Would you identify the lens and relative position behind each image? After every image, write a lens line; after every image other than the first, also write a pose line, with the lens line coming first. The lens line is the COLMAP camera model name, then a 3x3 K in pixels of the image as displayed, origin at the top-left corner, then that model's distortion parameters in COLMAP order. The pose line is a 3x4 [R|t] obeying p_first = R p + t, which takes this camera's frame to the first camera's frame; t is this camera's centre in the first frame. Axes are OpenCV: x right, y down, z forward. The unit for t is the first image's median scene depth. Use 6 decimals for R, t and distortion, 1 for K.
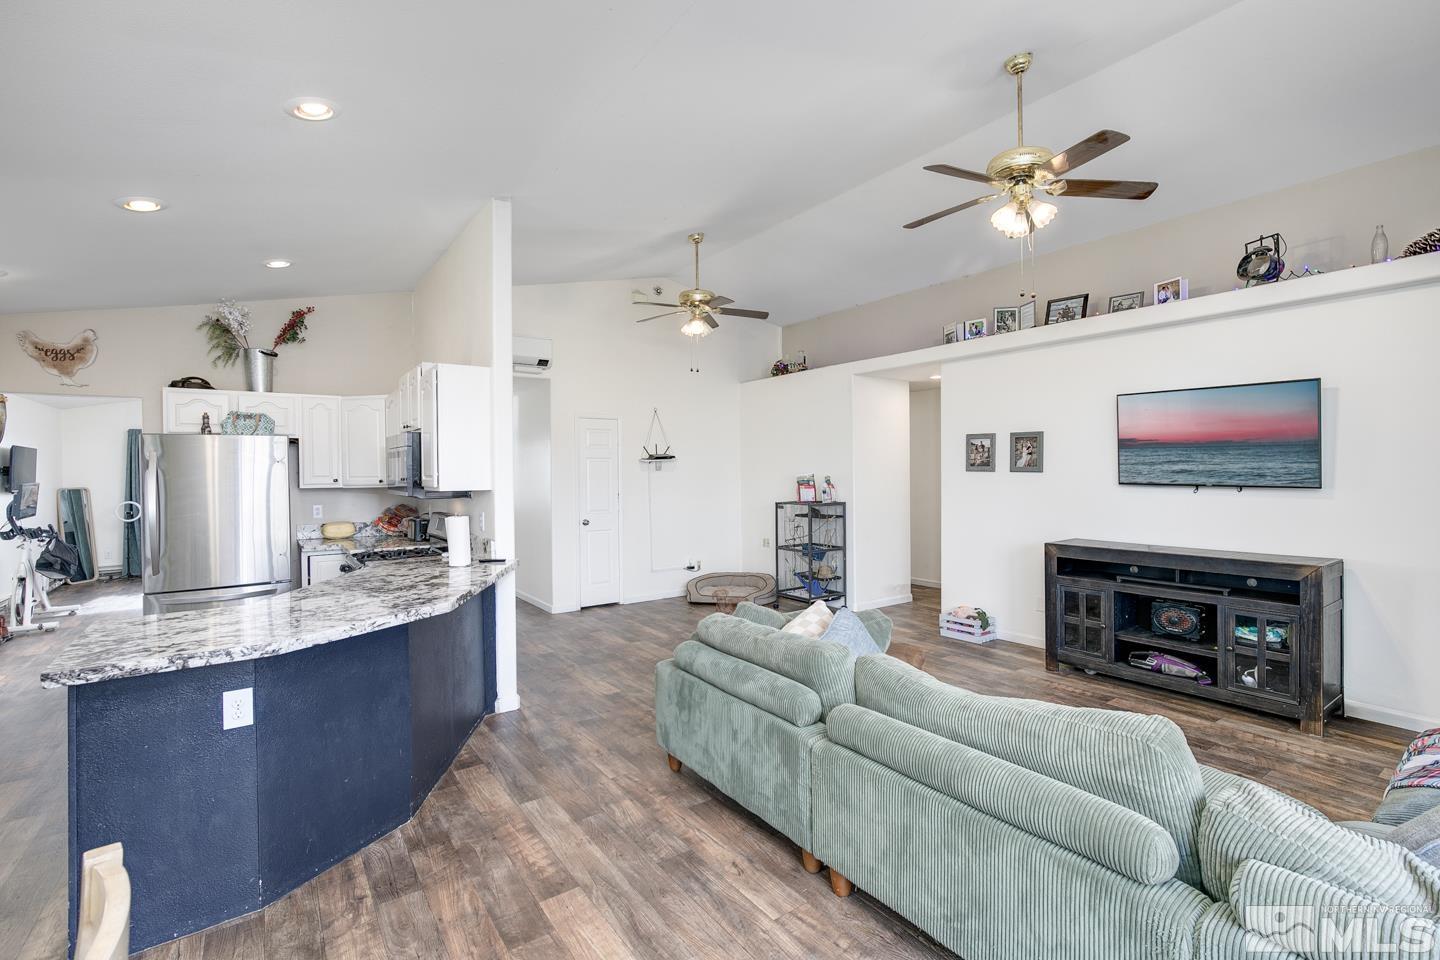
lens RADIAL K [[659.2, 0, 719.8], [0, 659.2, 472.3], [0, 0, 1]] dist [0.001454, 0.001513]
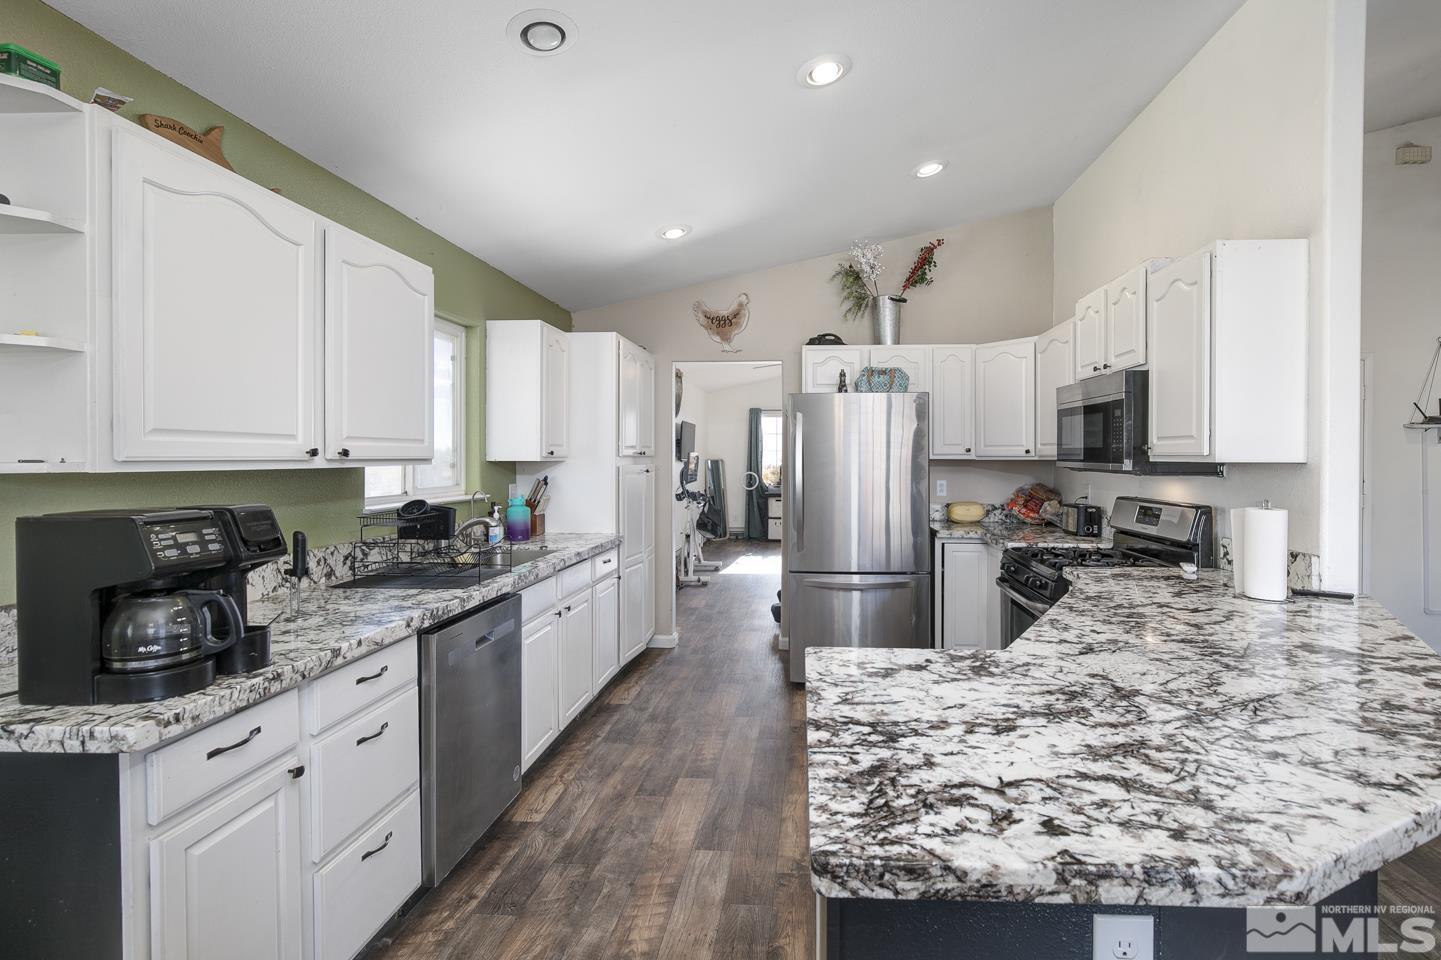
lens RADIAL K [[667.2, 0, 755.4], [0, 667.2, 457.9], [0, 0, 1]] dist [-0.042155, 0.000052]
pose [[0.767321, 0.014407, -0.641101, -0.281703], [-0.011566, 0.999896, 0.008626, 0.019040], [0.641158, 0.000796, 0.767408, 0.234846]]
